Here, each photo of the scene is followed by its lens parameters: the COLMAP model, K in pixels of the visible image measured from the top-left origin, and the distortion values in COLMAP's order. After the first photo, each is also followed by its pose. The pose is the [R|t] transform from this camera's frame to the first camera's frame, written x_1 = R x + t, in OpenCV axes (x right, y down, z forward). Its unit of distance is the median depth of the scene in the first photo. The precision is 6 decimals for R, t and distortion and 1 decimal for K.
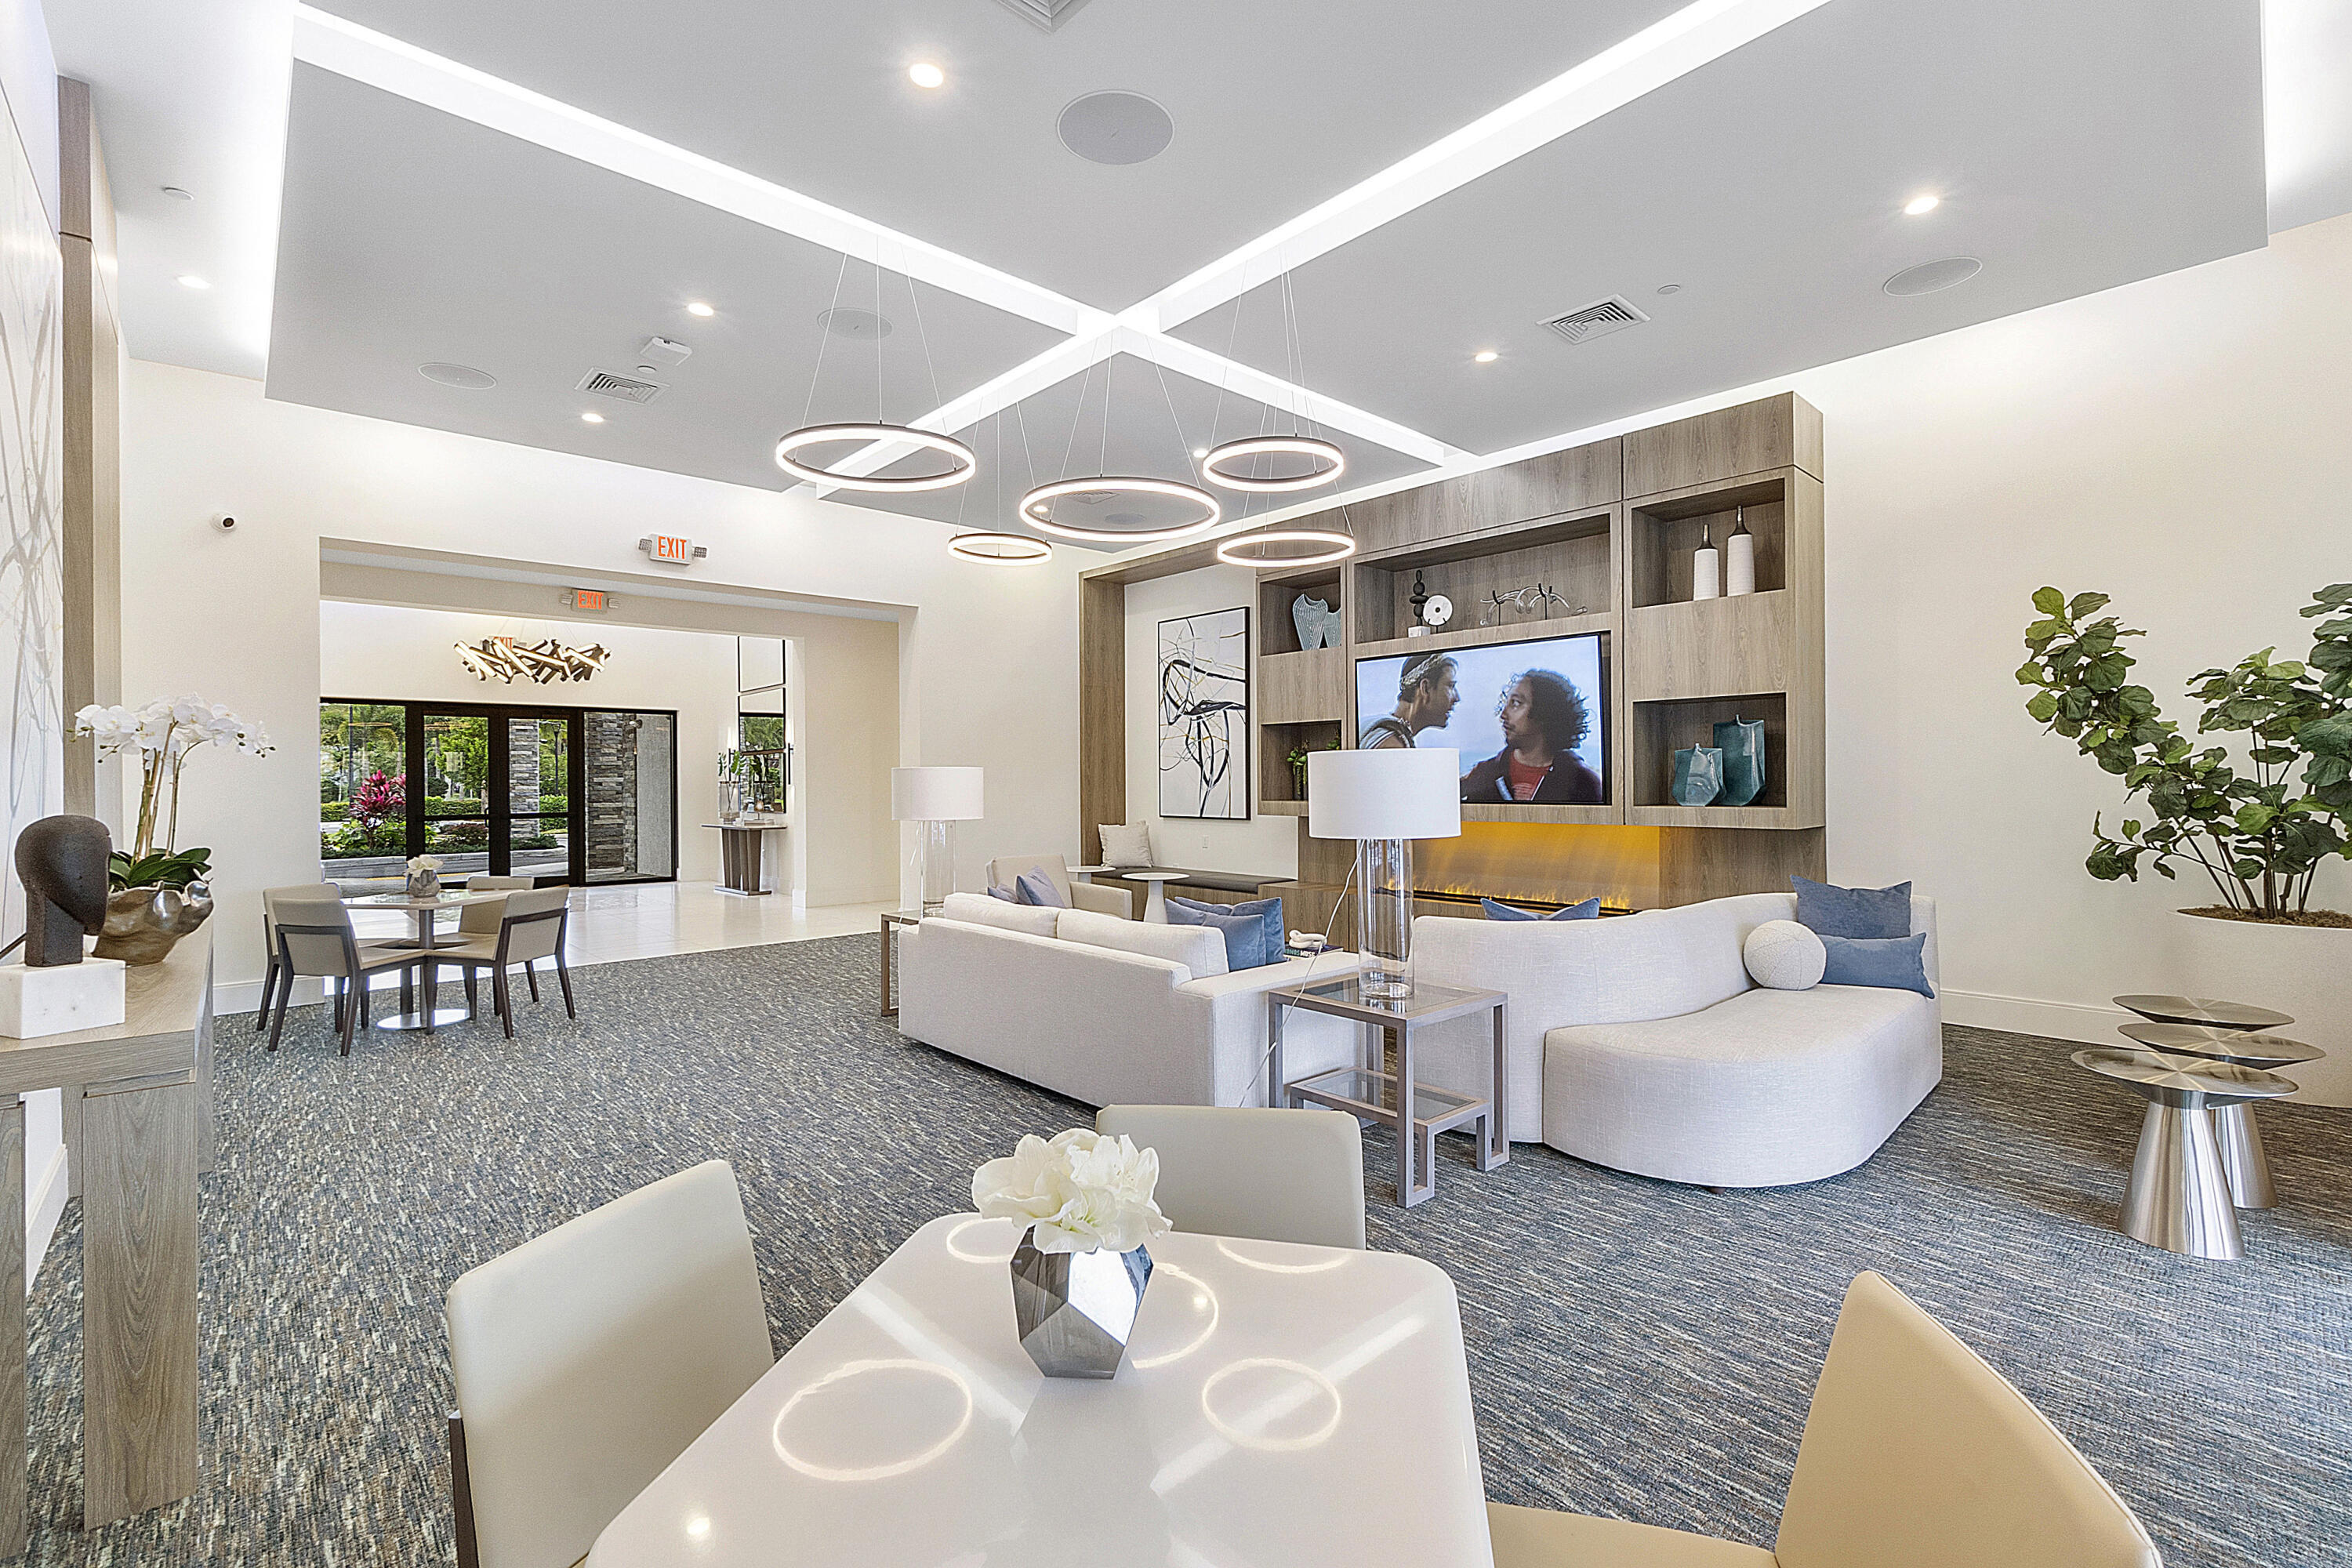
lens RADIAL K [[1016.0, 0, 1163.4], [0, 1016.0, 782.5], [0, 0, 1]] dist [-0.003028, -0.000005]
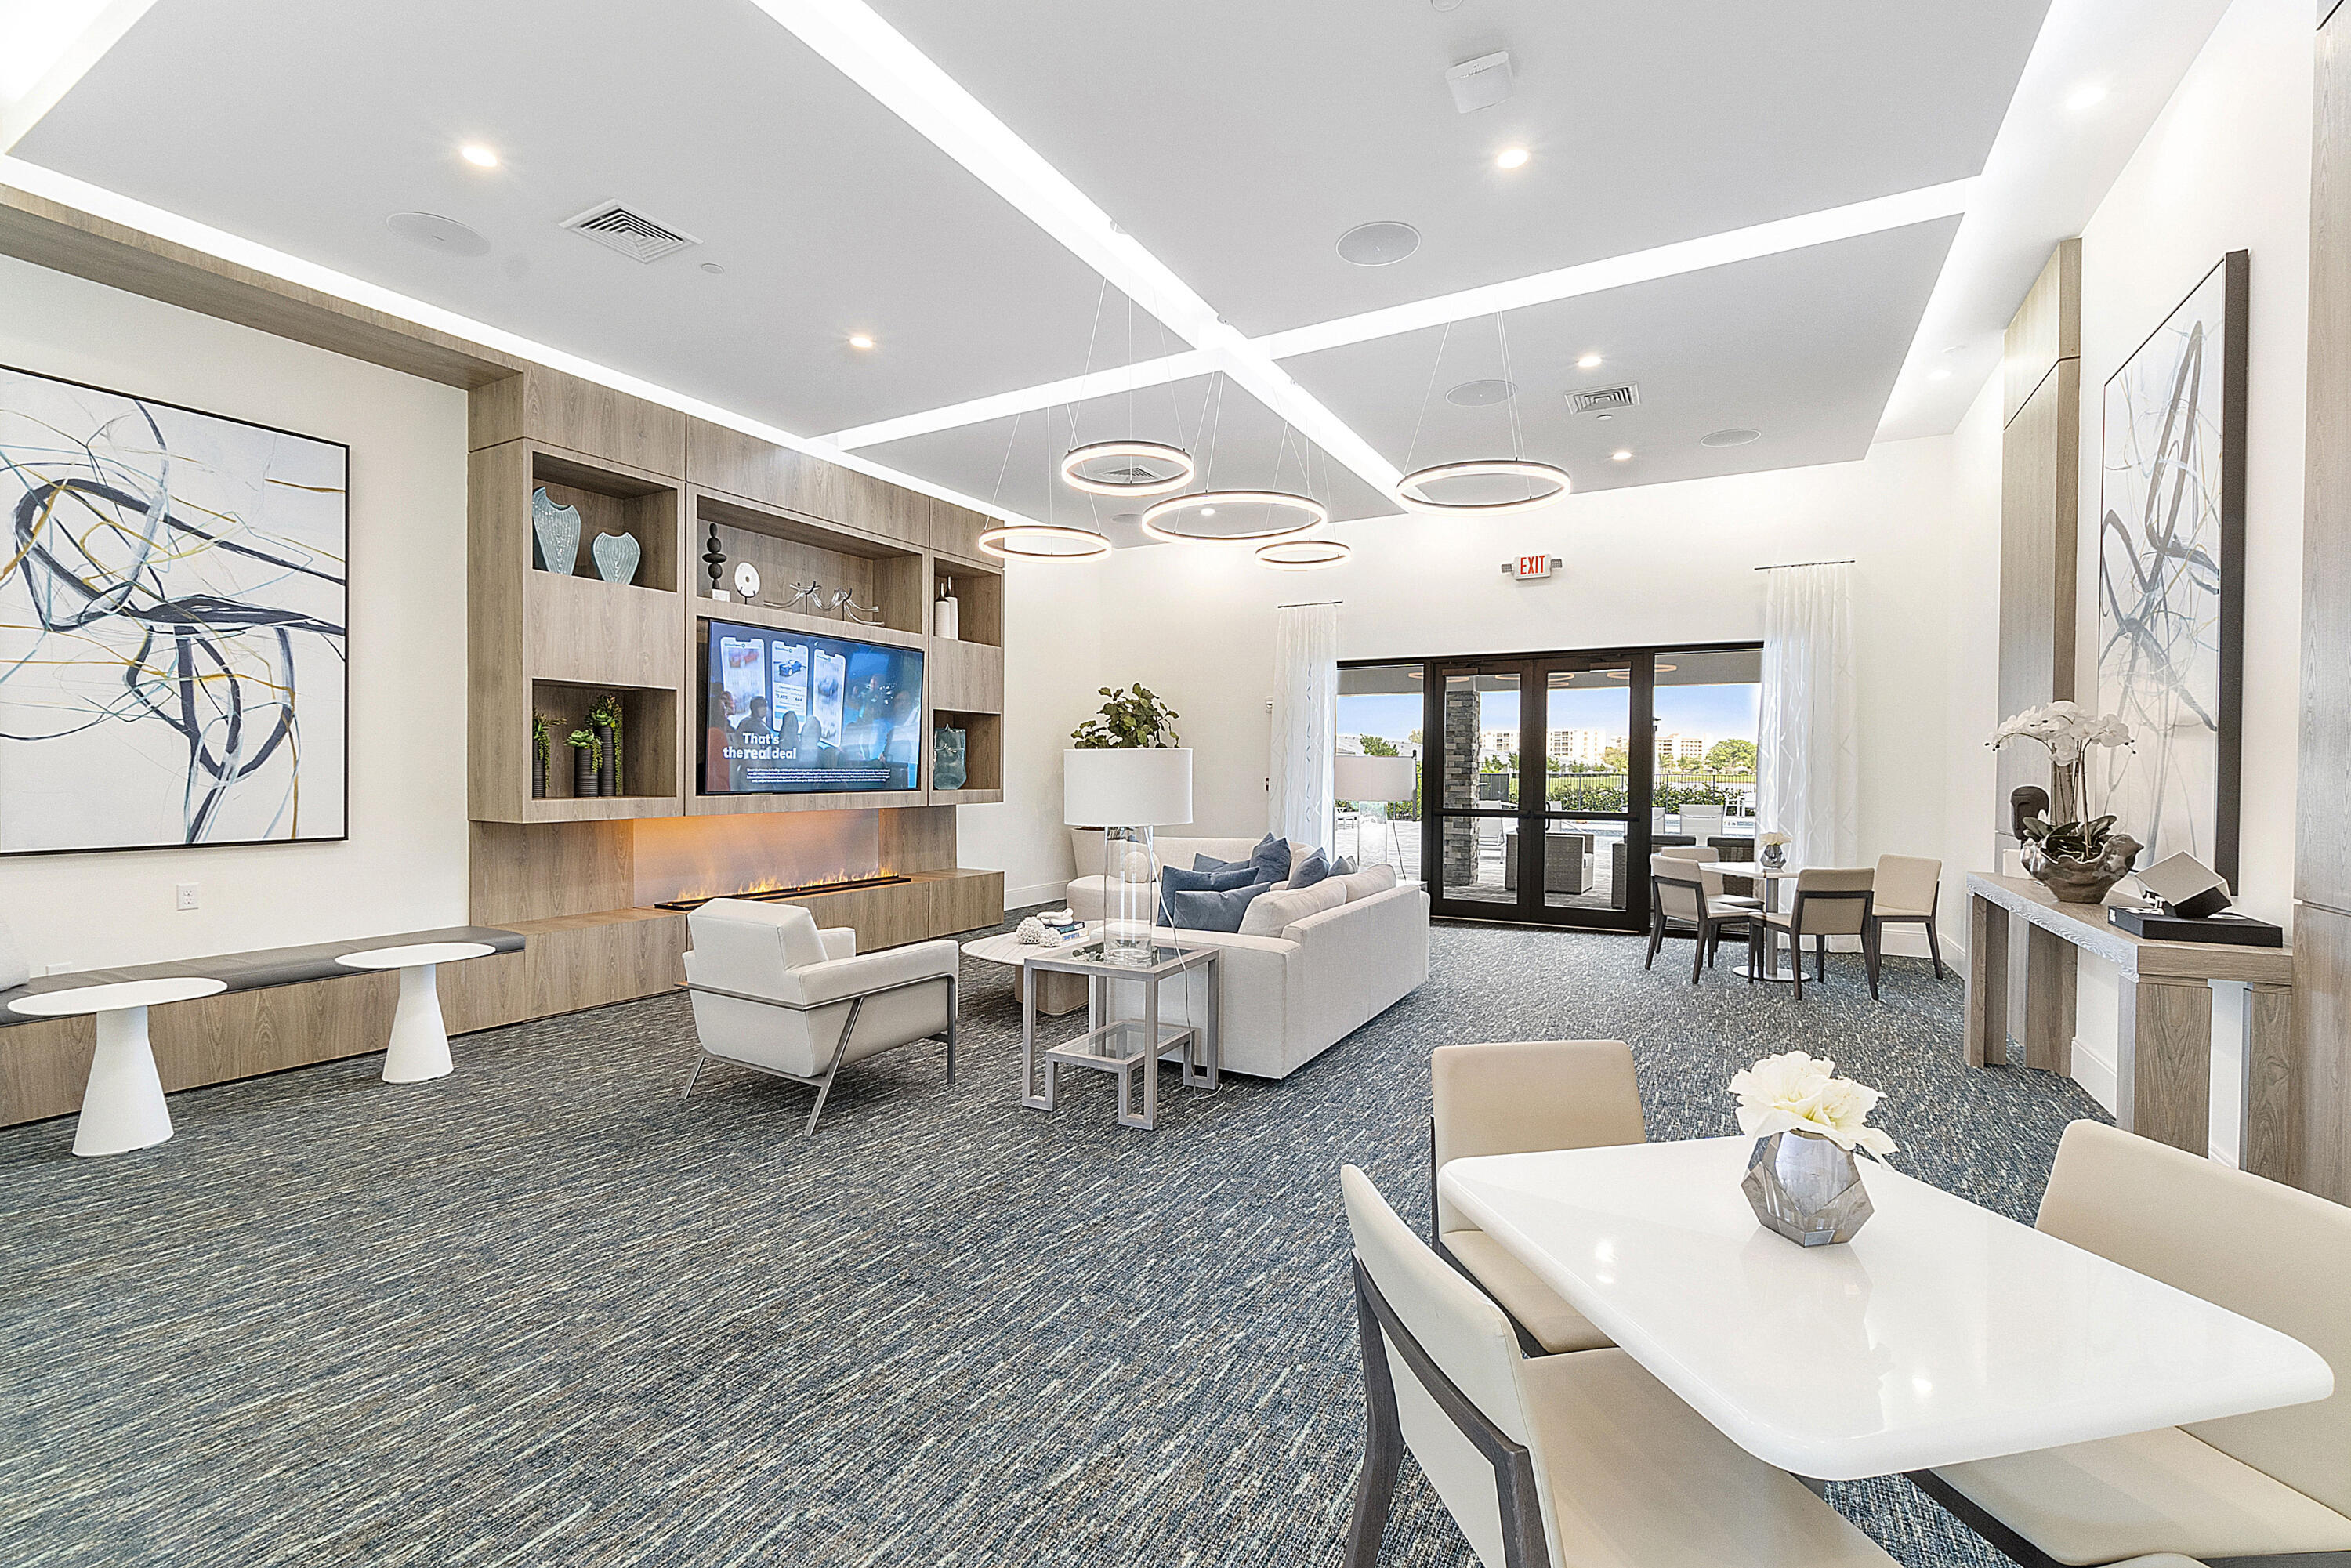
lens RADIAL K [[1015.6, 0, 1163.2], [0, 1015.6, 779.6], [0, 0, 1]] dist [-0.003028, -0.000005]
pose [[-0.302151, -0.003754, 0.953253, -0.541690], [0.001107, 0.999990, 0.004289, 0.002730], [-0.953260, 0.002351, -0.302144, 0.720642]]
